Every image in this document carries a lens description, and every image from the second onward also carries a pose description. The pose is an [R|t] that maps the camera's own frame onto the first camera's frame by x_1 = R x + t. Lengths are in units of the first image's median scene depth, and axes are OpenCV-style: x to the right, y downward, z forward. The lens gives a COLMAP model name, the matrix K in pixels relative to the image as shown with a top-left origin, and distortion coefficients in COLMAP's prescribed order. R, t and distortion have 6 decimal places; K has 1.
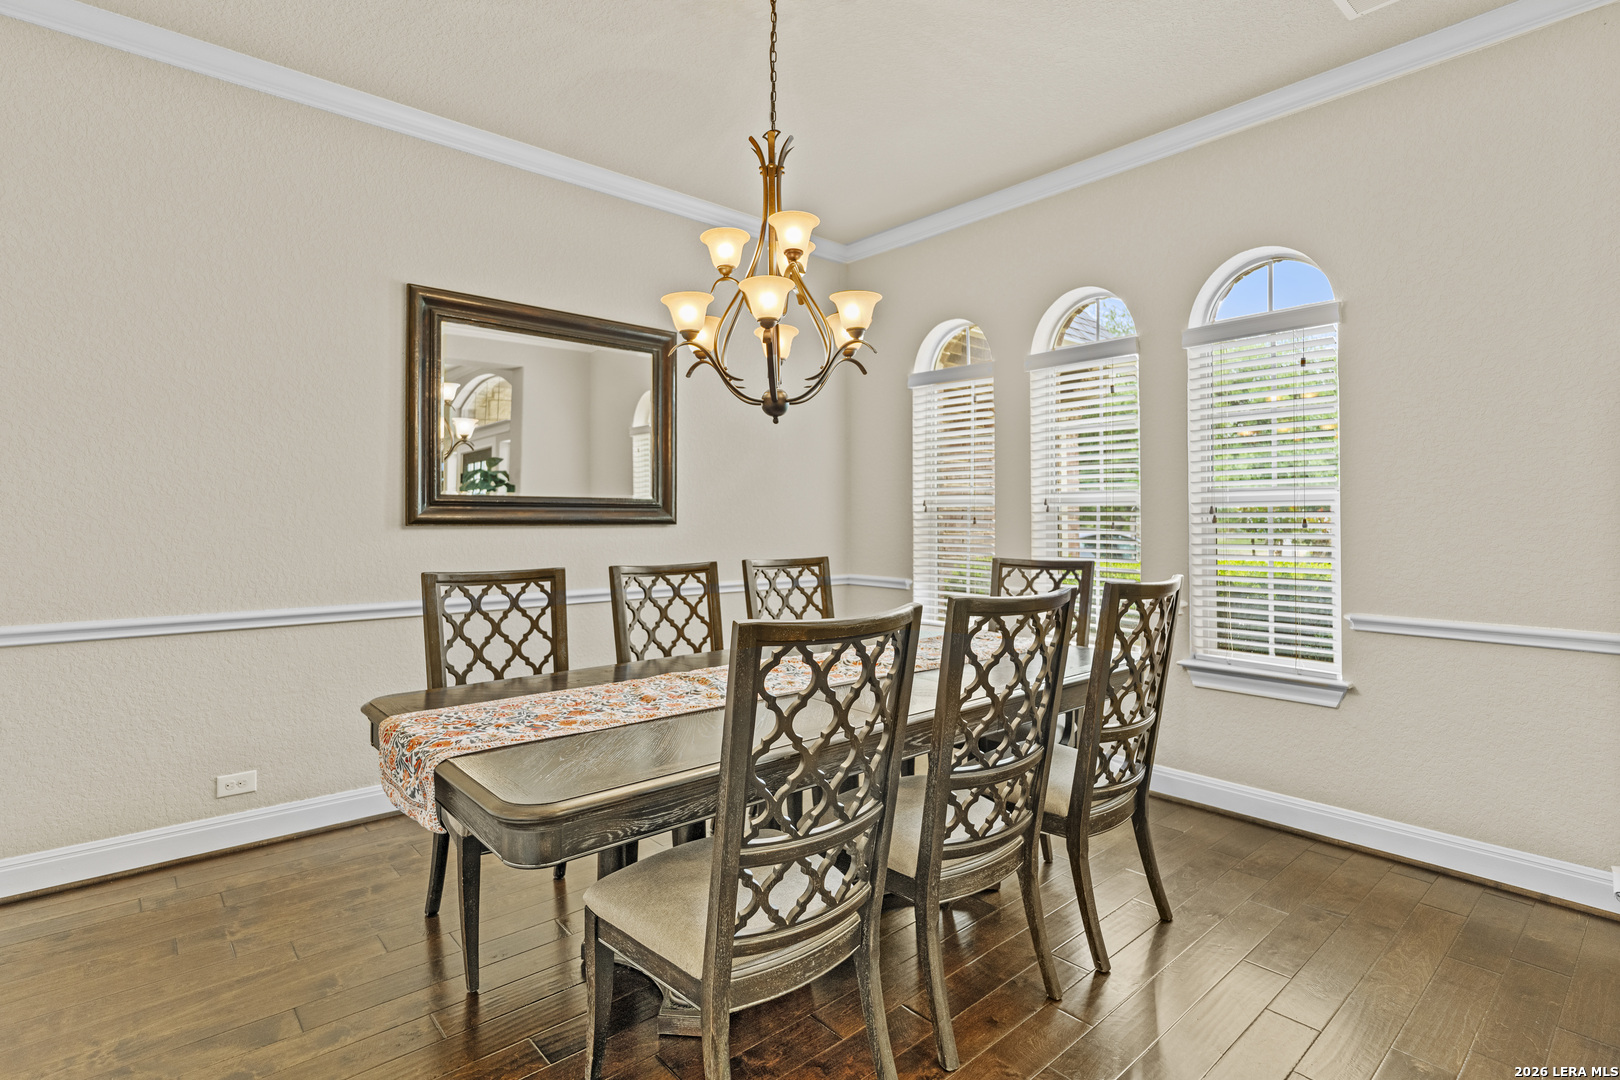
lens RADIAL K [[774.1, 0, 810.0], [0, 774.1, 540.0], [0, 0, 1]] dist [-0.002888, -0.000382]
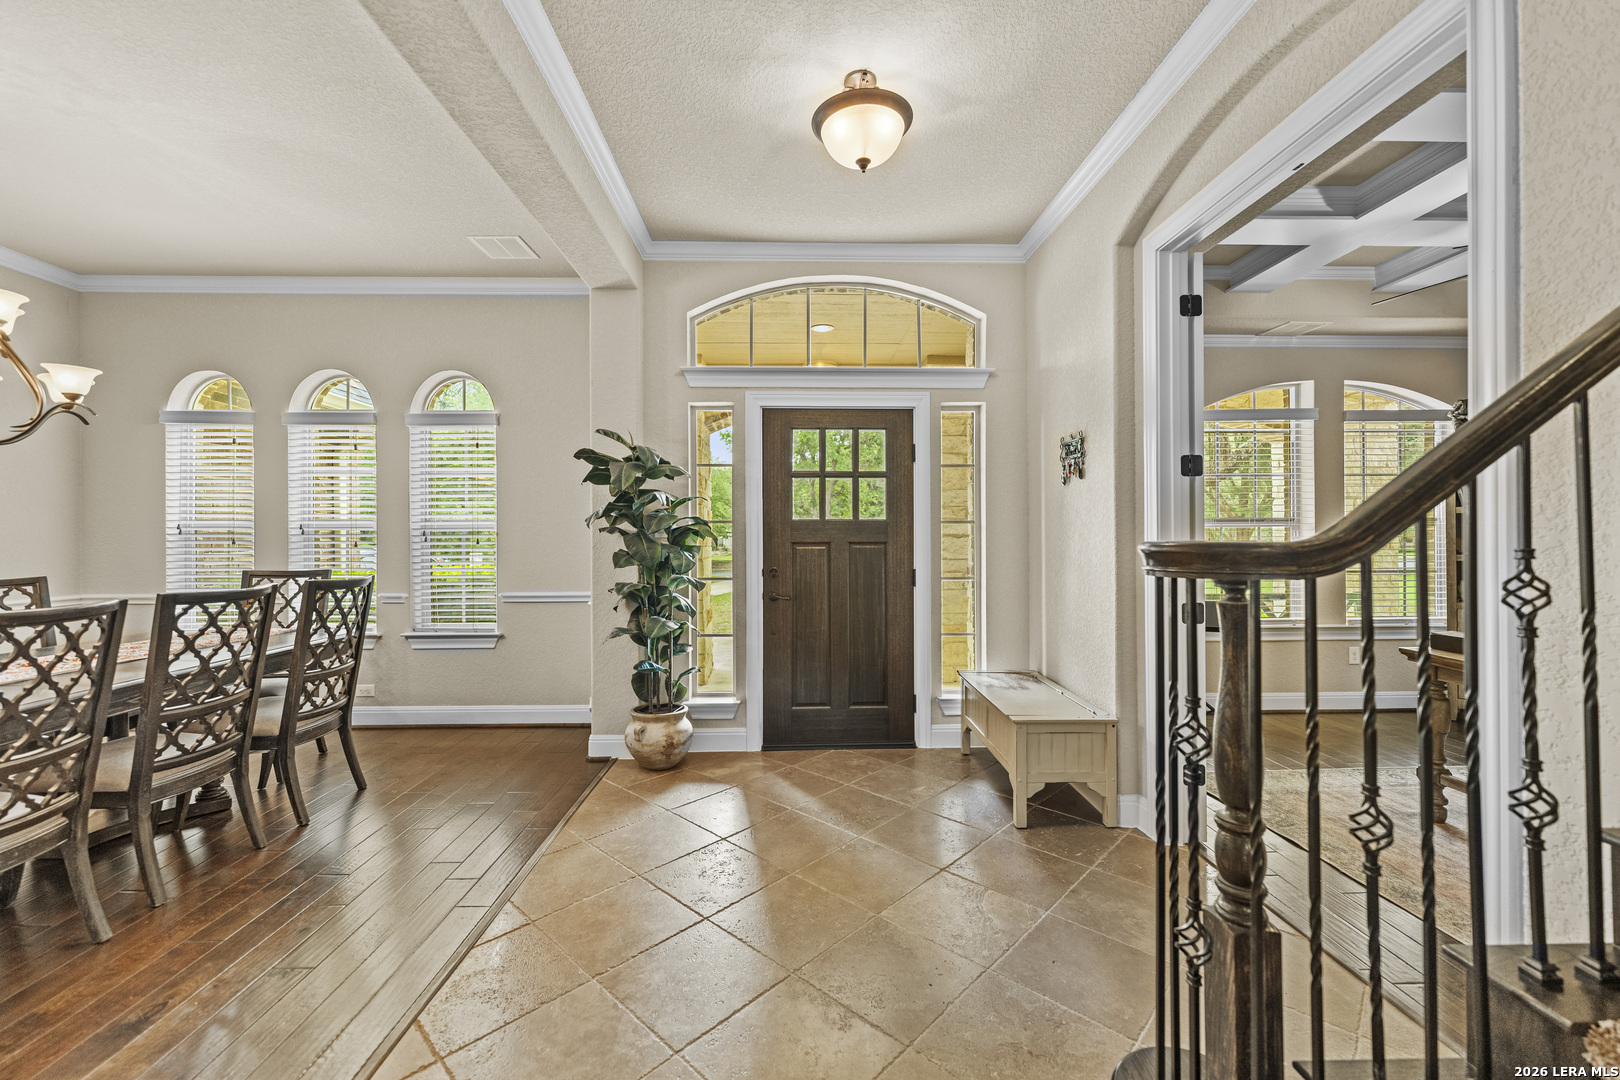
lens RADIAL K [[657.9, 0, 805.0], [0, 657.9, 534.3], [0, 0, 1]] dist [0.001142, -0.000449]
pose [[0.649057, -0.001160, 0.760739, 0.017172], [0.025391, 0.999475, -0.020139, 0.012409], [-0.760316, 0.032387, 0.648746, -0.606881]]
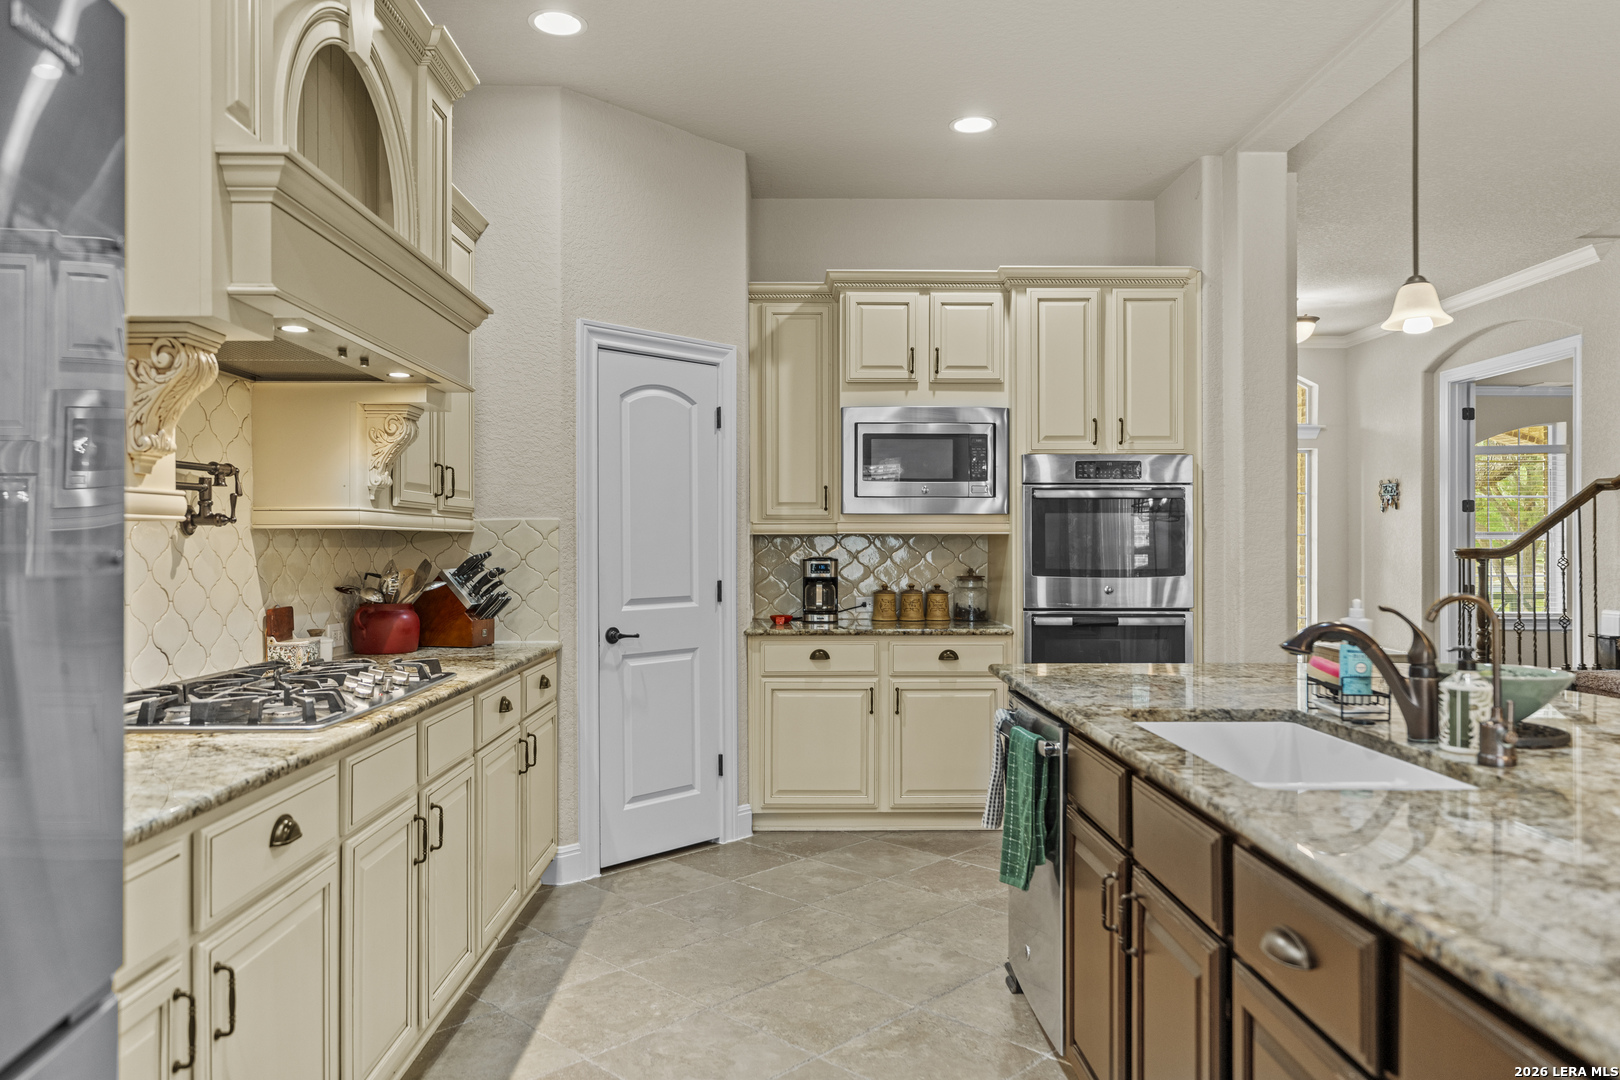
lens RADIAL K [[1094.9, 0, 810.0], [0, 1094.9, 540.0], [0, 0, 1]] dist [0.003771, 0.002591]
pose [[0.653179, 0.002674, 0.757199, -2.512286], [0.018648, 0.999634, -0.019616, 0.017130], [-0.756974, 0.026933, 0.652890, -1.039571]]
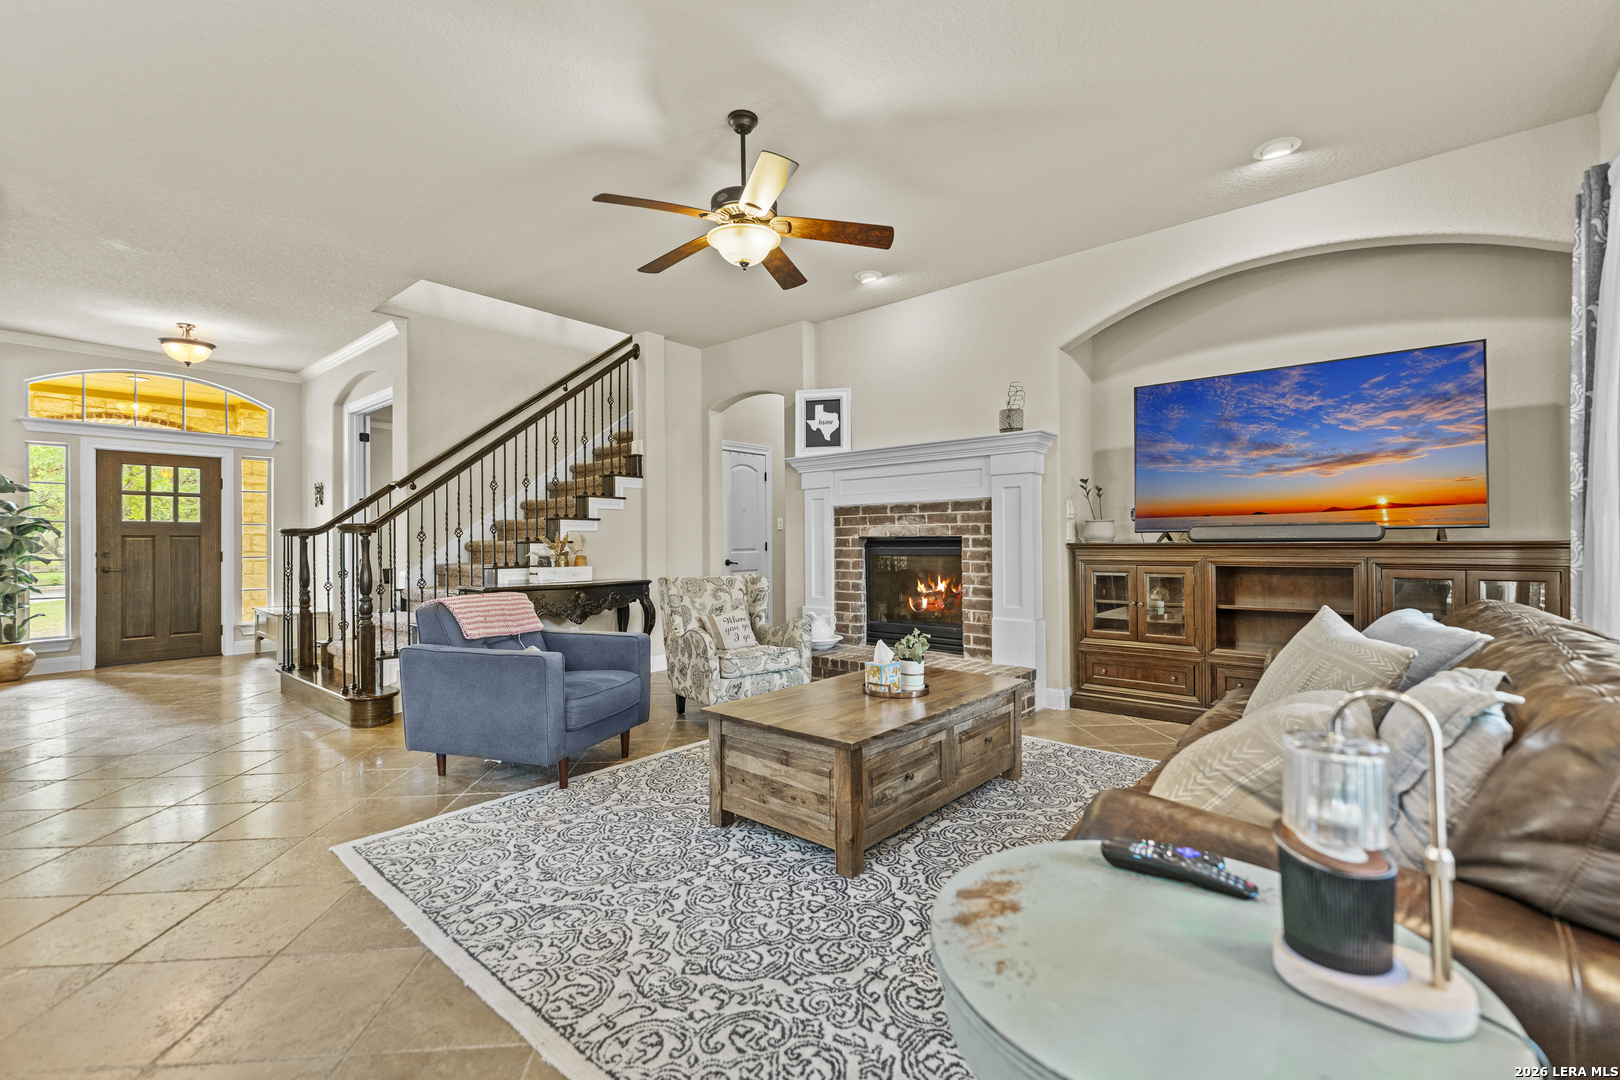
lens RADIAL K [[703.5, 0, 810.0], [0, 703.5, 540.0], [0, 0, 1]] dist [0.001343, 0.000207]
pose [[-0.133741, 0.003271, 0.991011, -1.924122], [0.033417, 0.999441, 0.001211, 0.105980], [-0.990453, 0.033279, -0.133775, -1.867216]]
